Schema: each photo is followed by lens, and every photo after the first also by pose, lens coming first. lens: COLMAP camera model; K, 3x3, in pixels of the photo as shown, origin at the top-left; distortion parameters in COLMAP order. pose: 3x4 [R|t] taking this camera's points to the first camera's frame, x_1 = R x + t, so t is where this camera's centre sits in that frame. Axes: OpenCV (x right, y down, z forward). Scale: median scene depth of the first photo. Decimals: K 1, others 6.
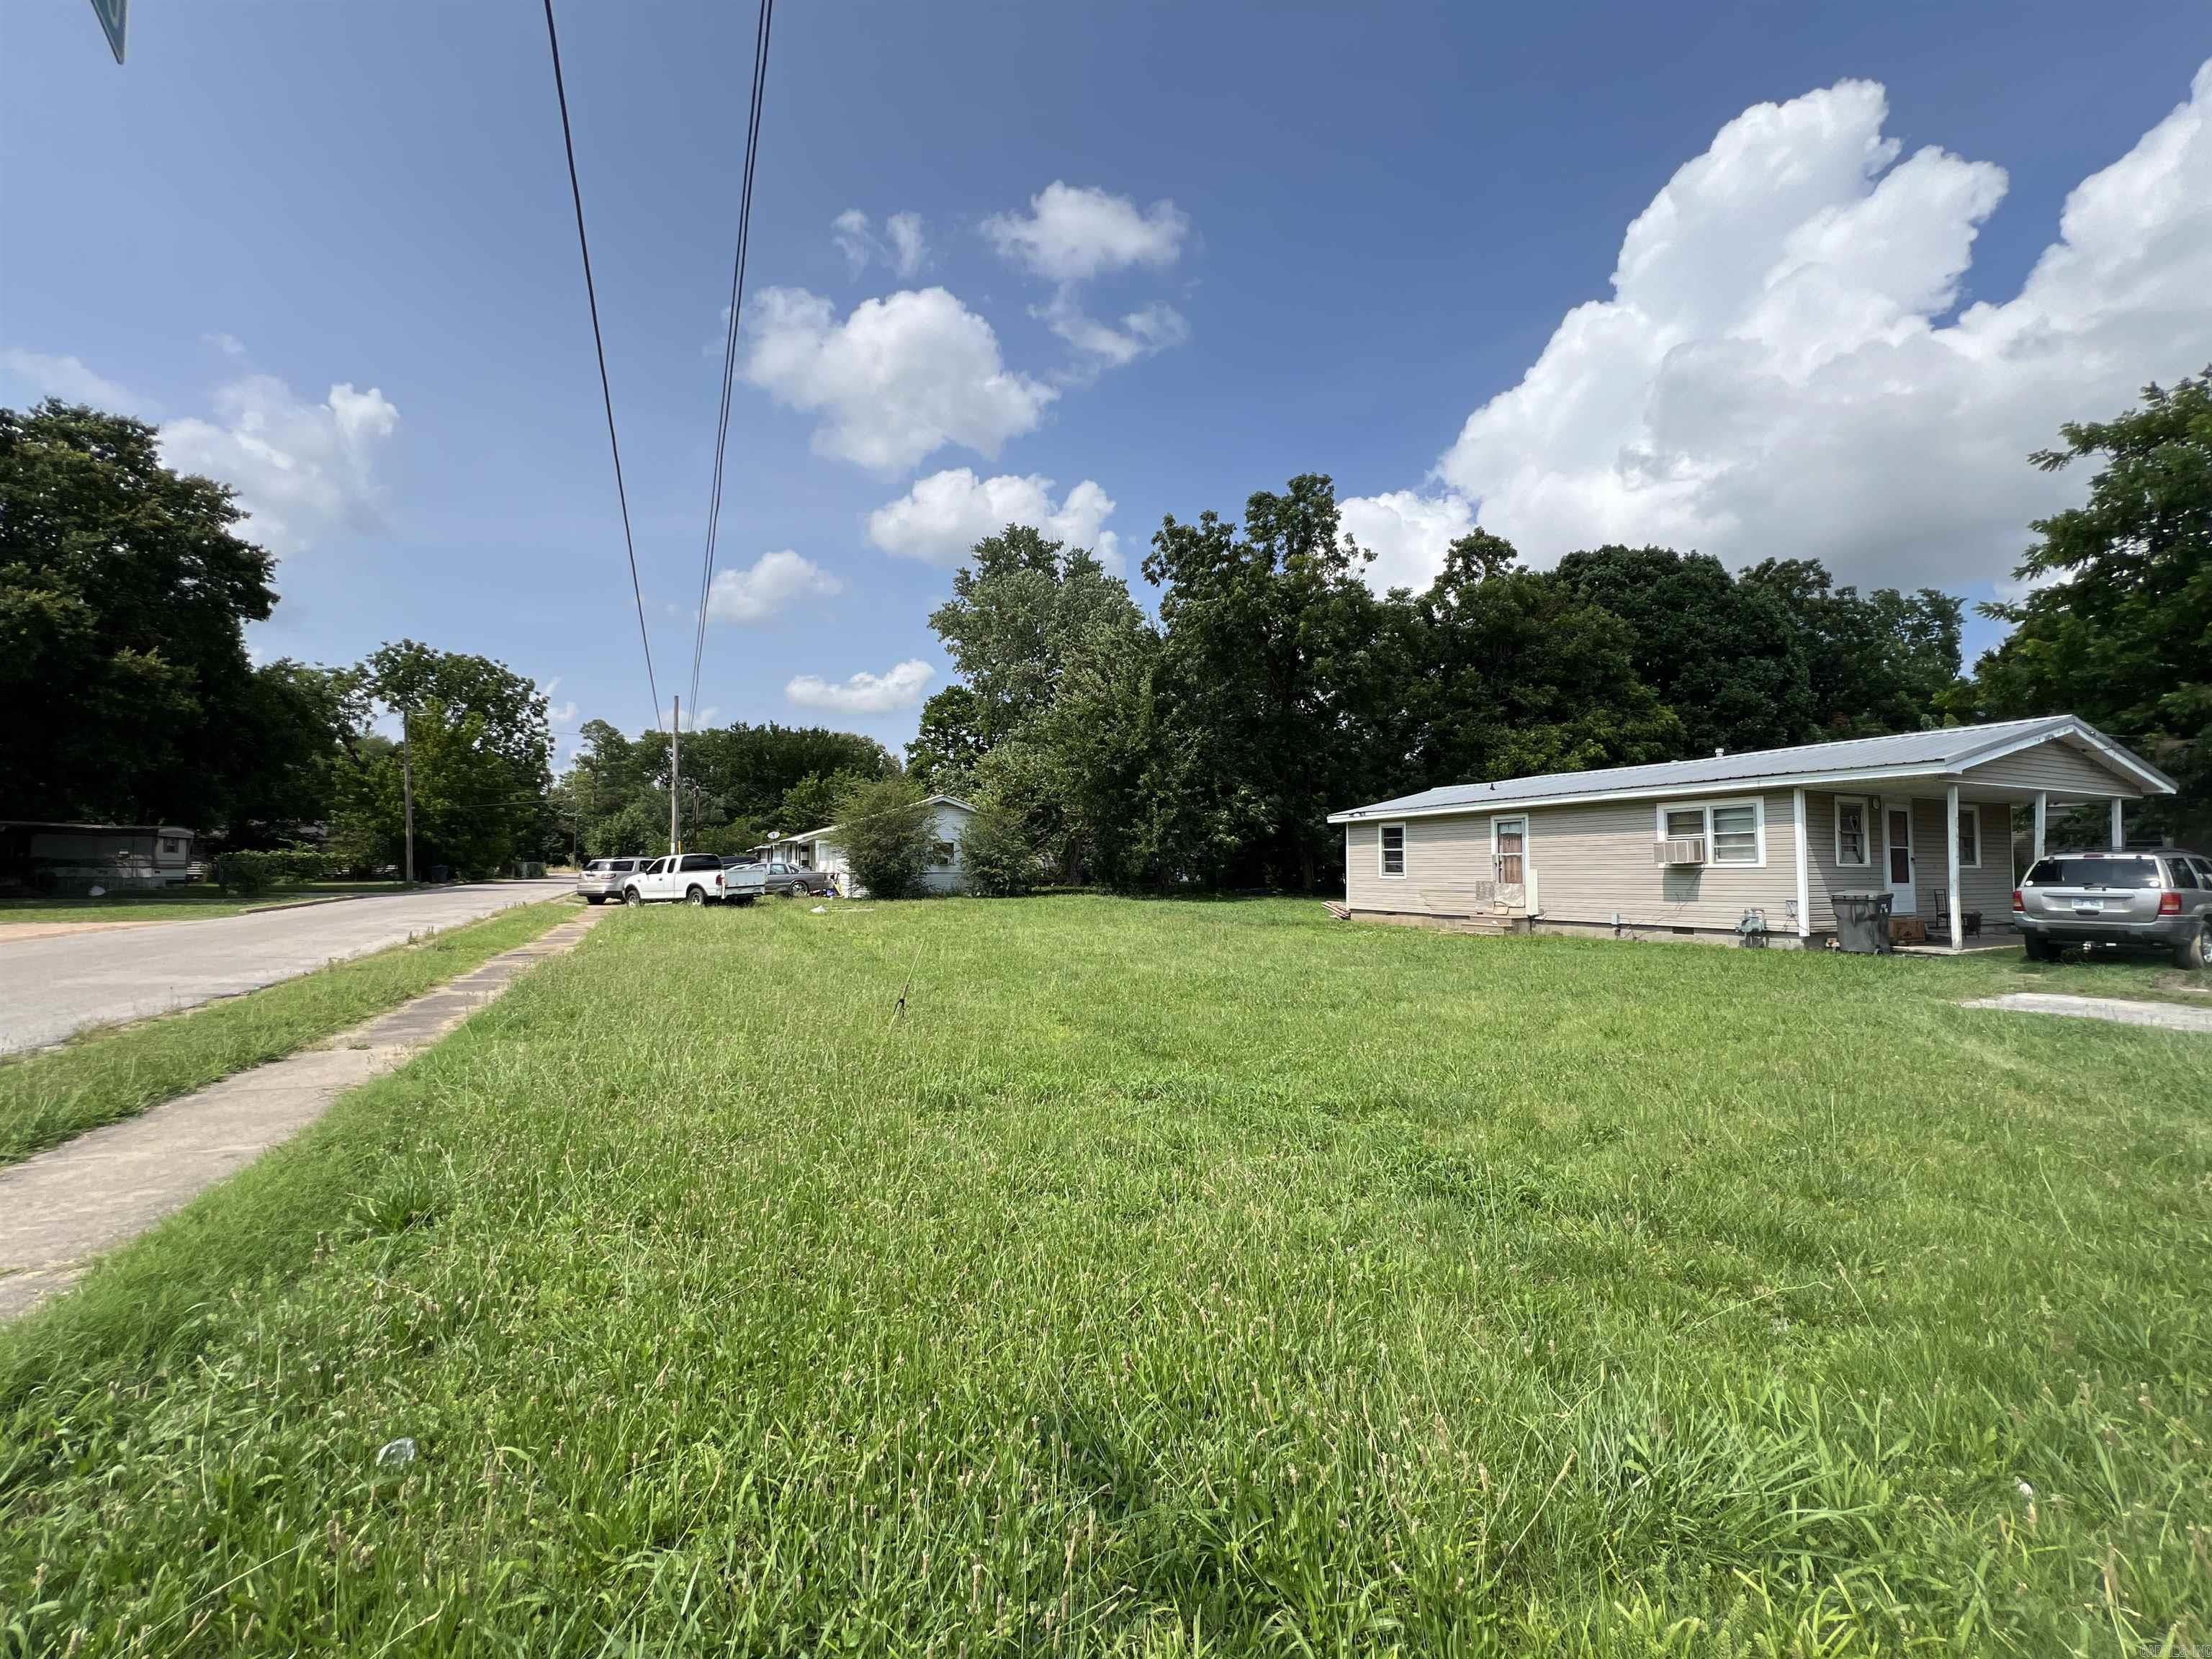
lens RADIAL K [[887.3, 0, 1109.0], [0, 887.3, 834.8], [0, 0, 1]] dist [0.001635, 0.000521]
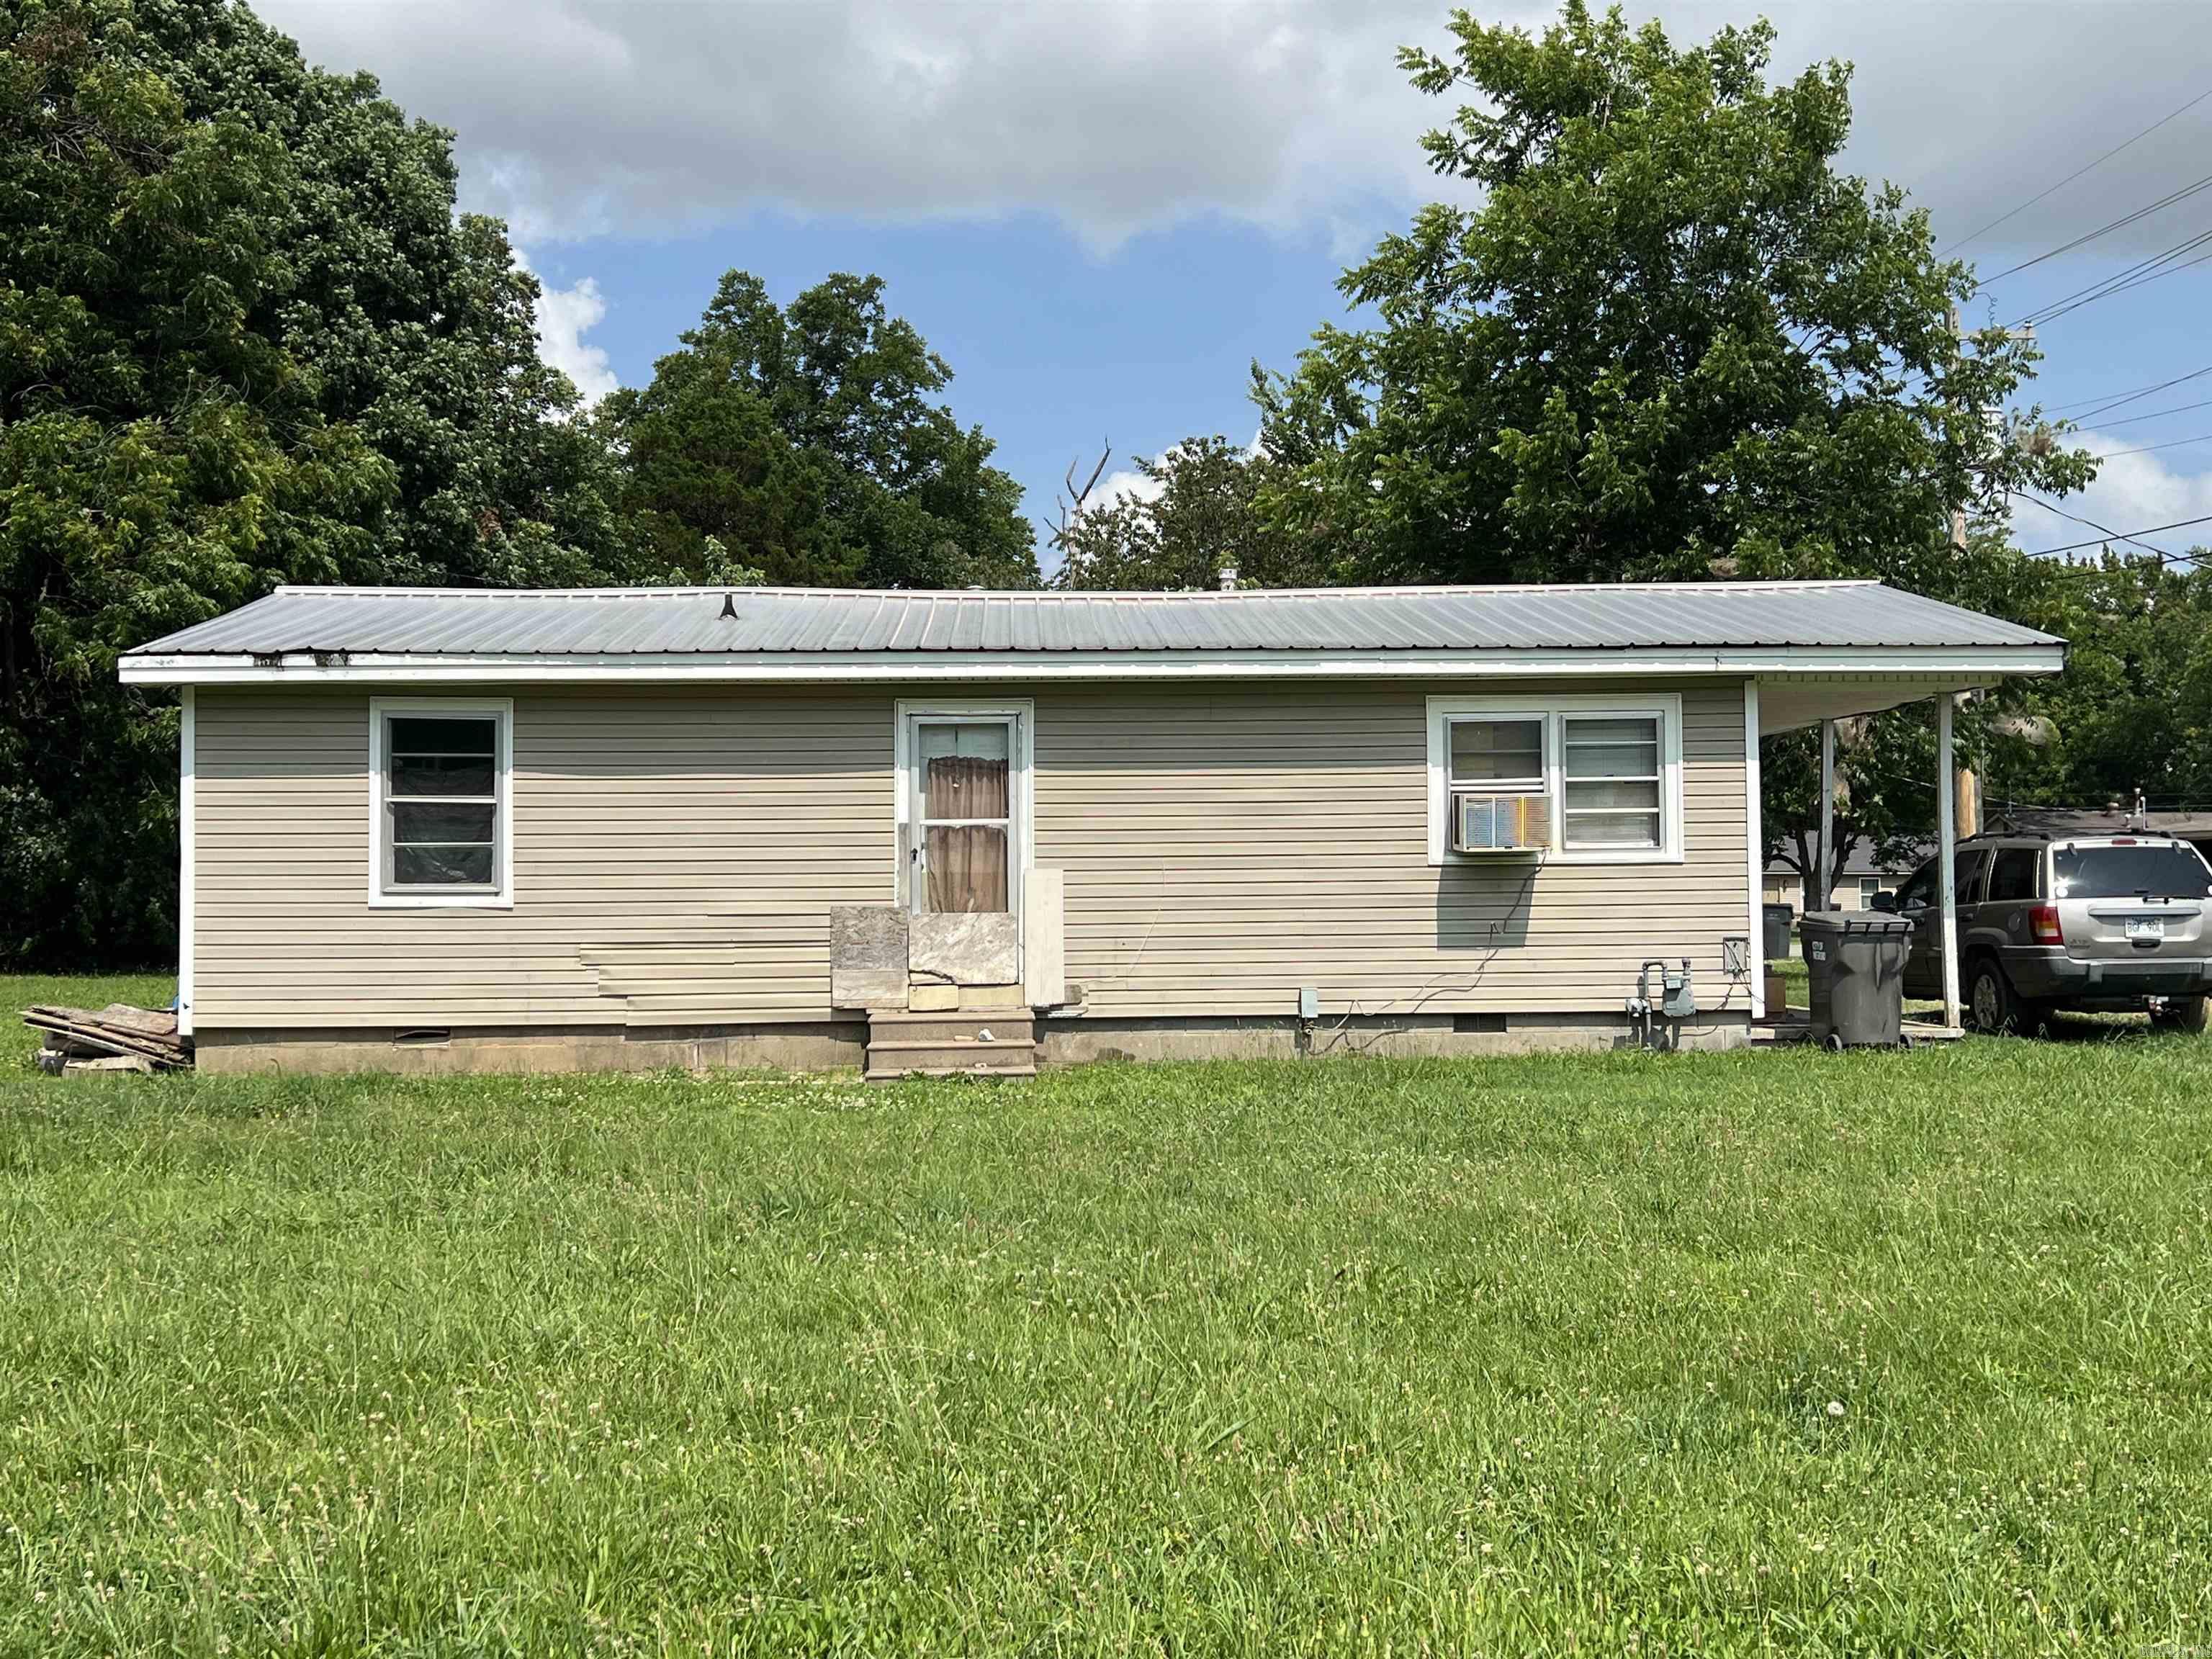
lens RADIAL K [[2588.7, 0, 1105.9], [0, 2588.7, 828.3], [0, 0, 1]] dist [0.079420, 0.000000]
pose [[0.391888, 0.016199, 0.919871, -0.344736], [-0.032093, 0.999477, -0.003929, 0.022574], [-0.919453, -0.027982, 0.392202, 0.504744]]
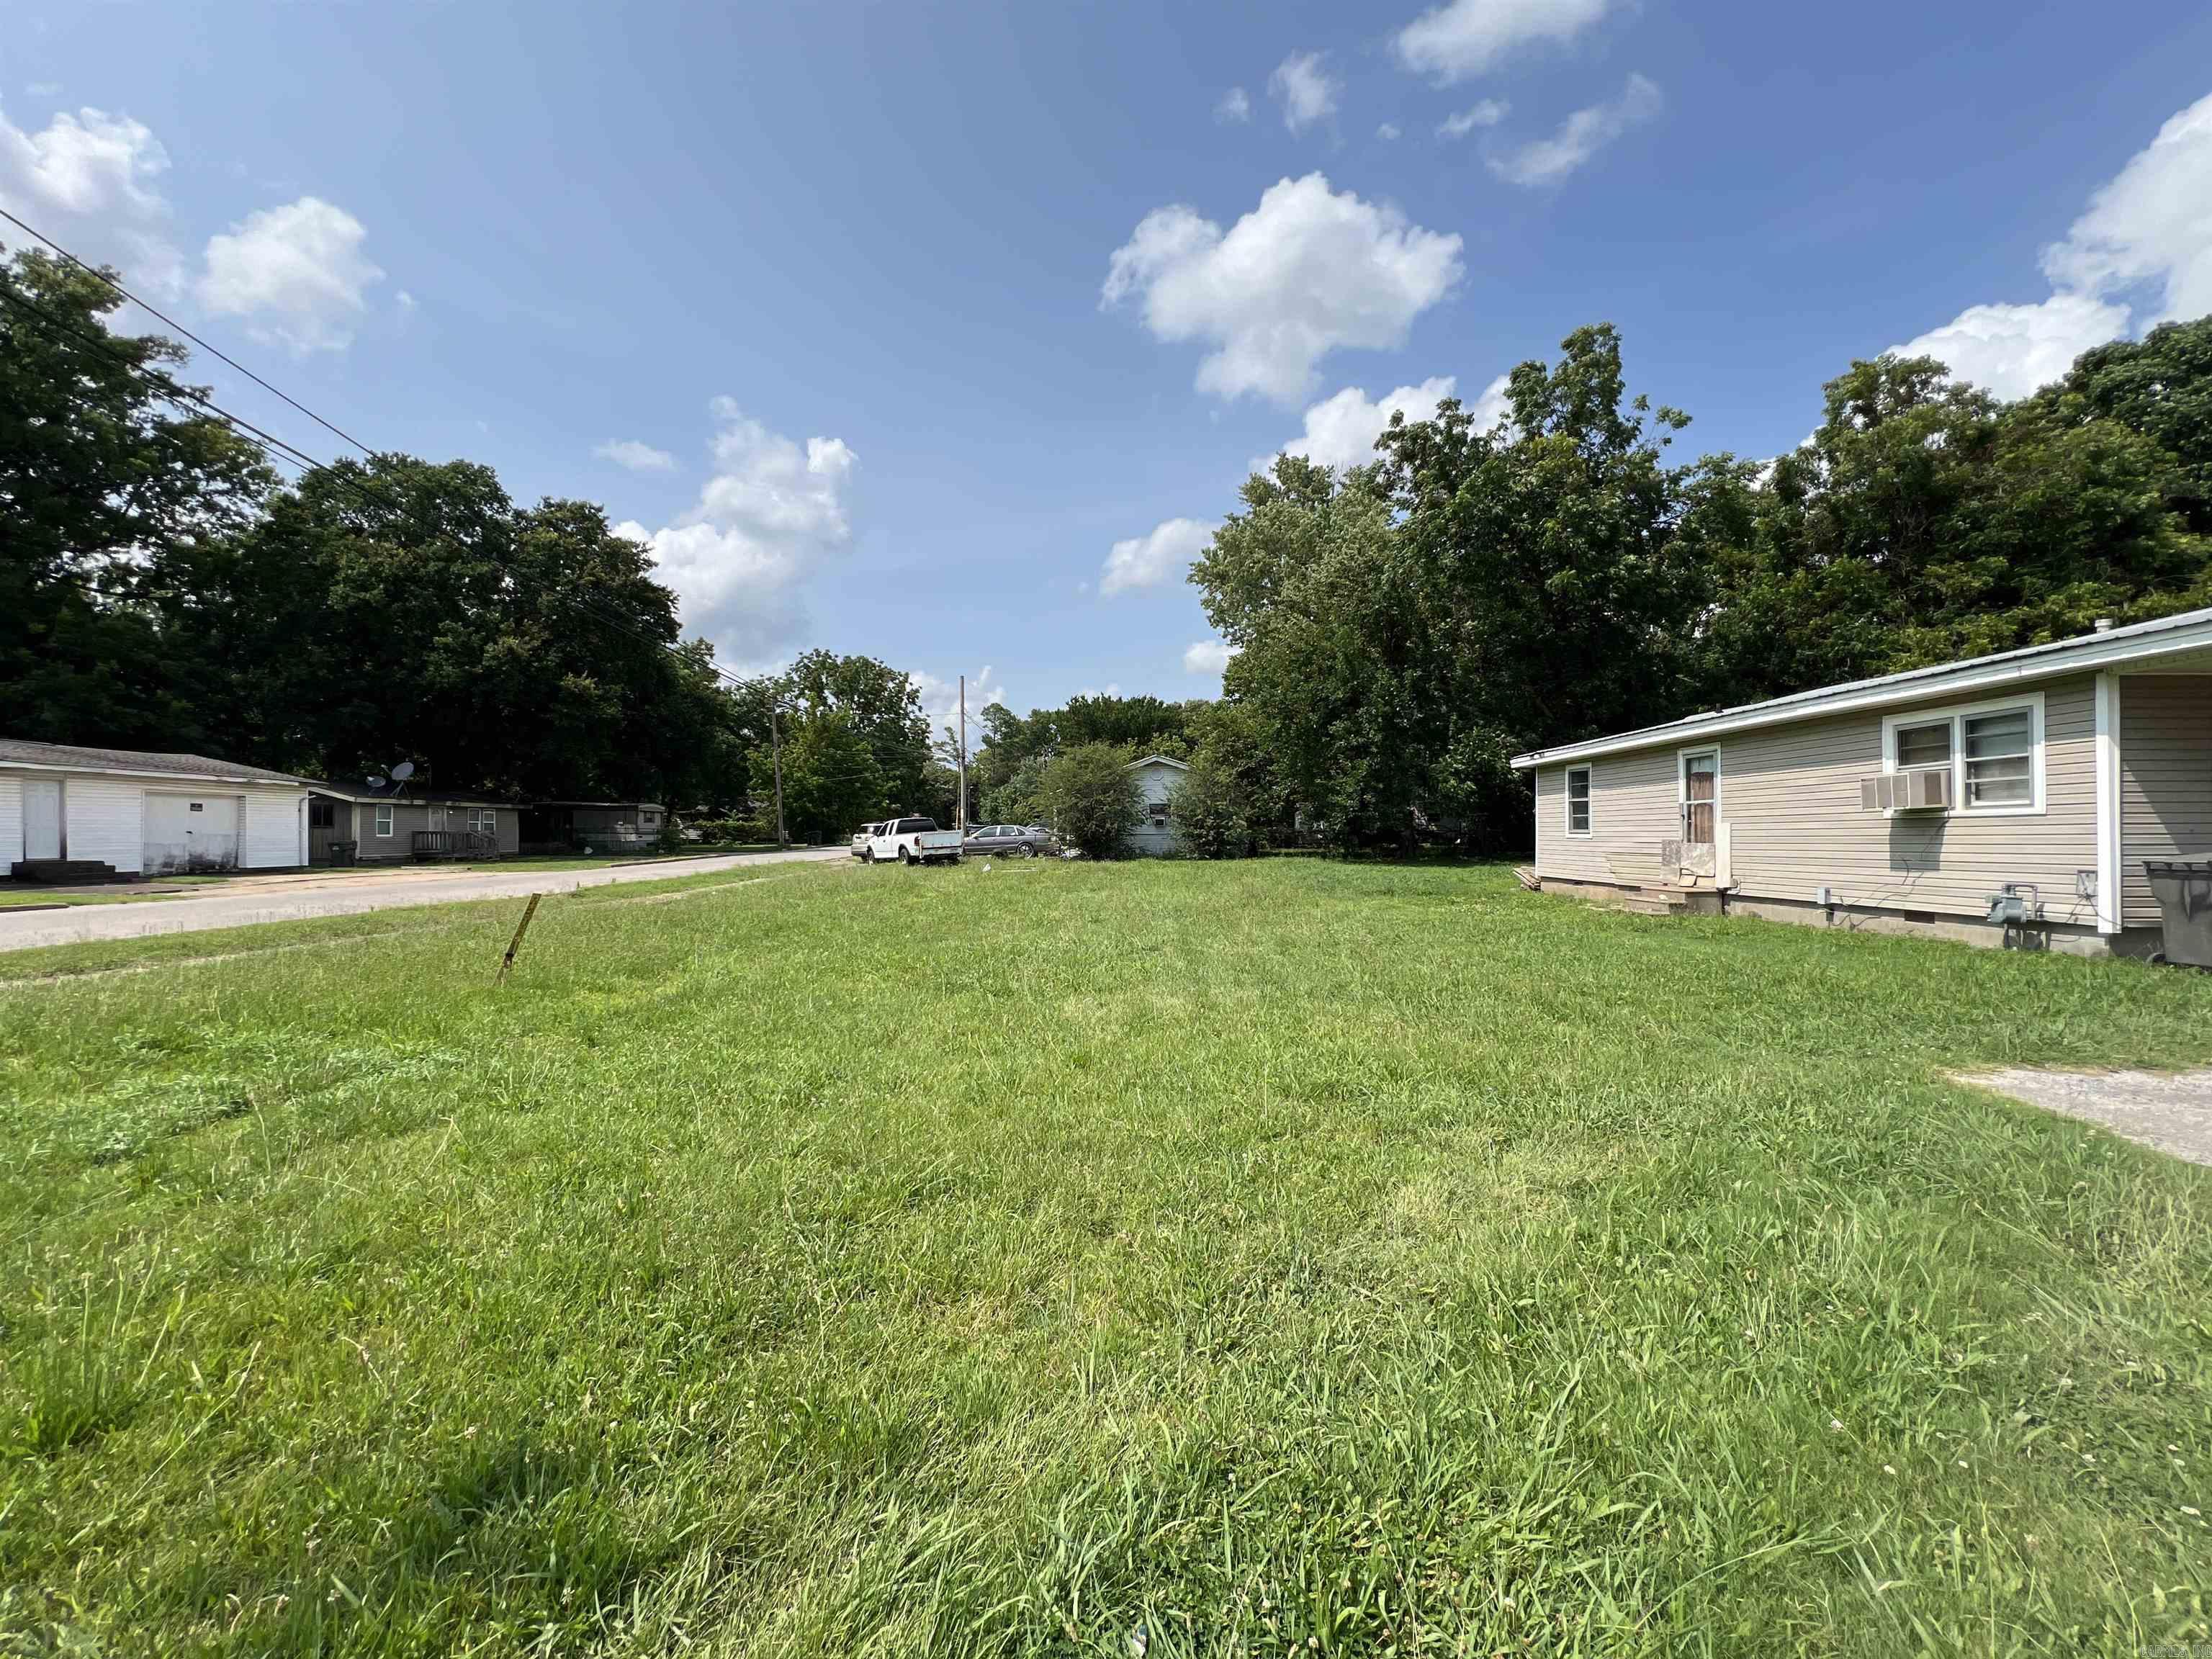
lens RADIAL K [[887.3, 0, 1108.8], [0, 887.3, 835.7], [0, 0, 1]] dist [0.001635, 0.000521]
pose [[0.903801, -0.004684, -0.427927, 0.285085], [0.022868, 0.999040, 0.037364, 0.009945], [0.427342, -0.043556, 0.903040, 0.135515]]
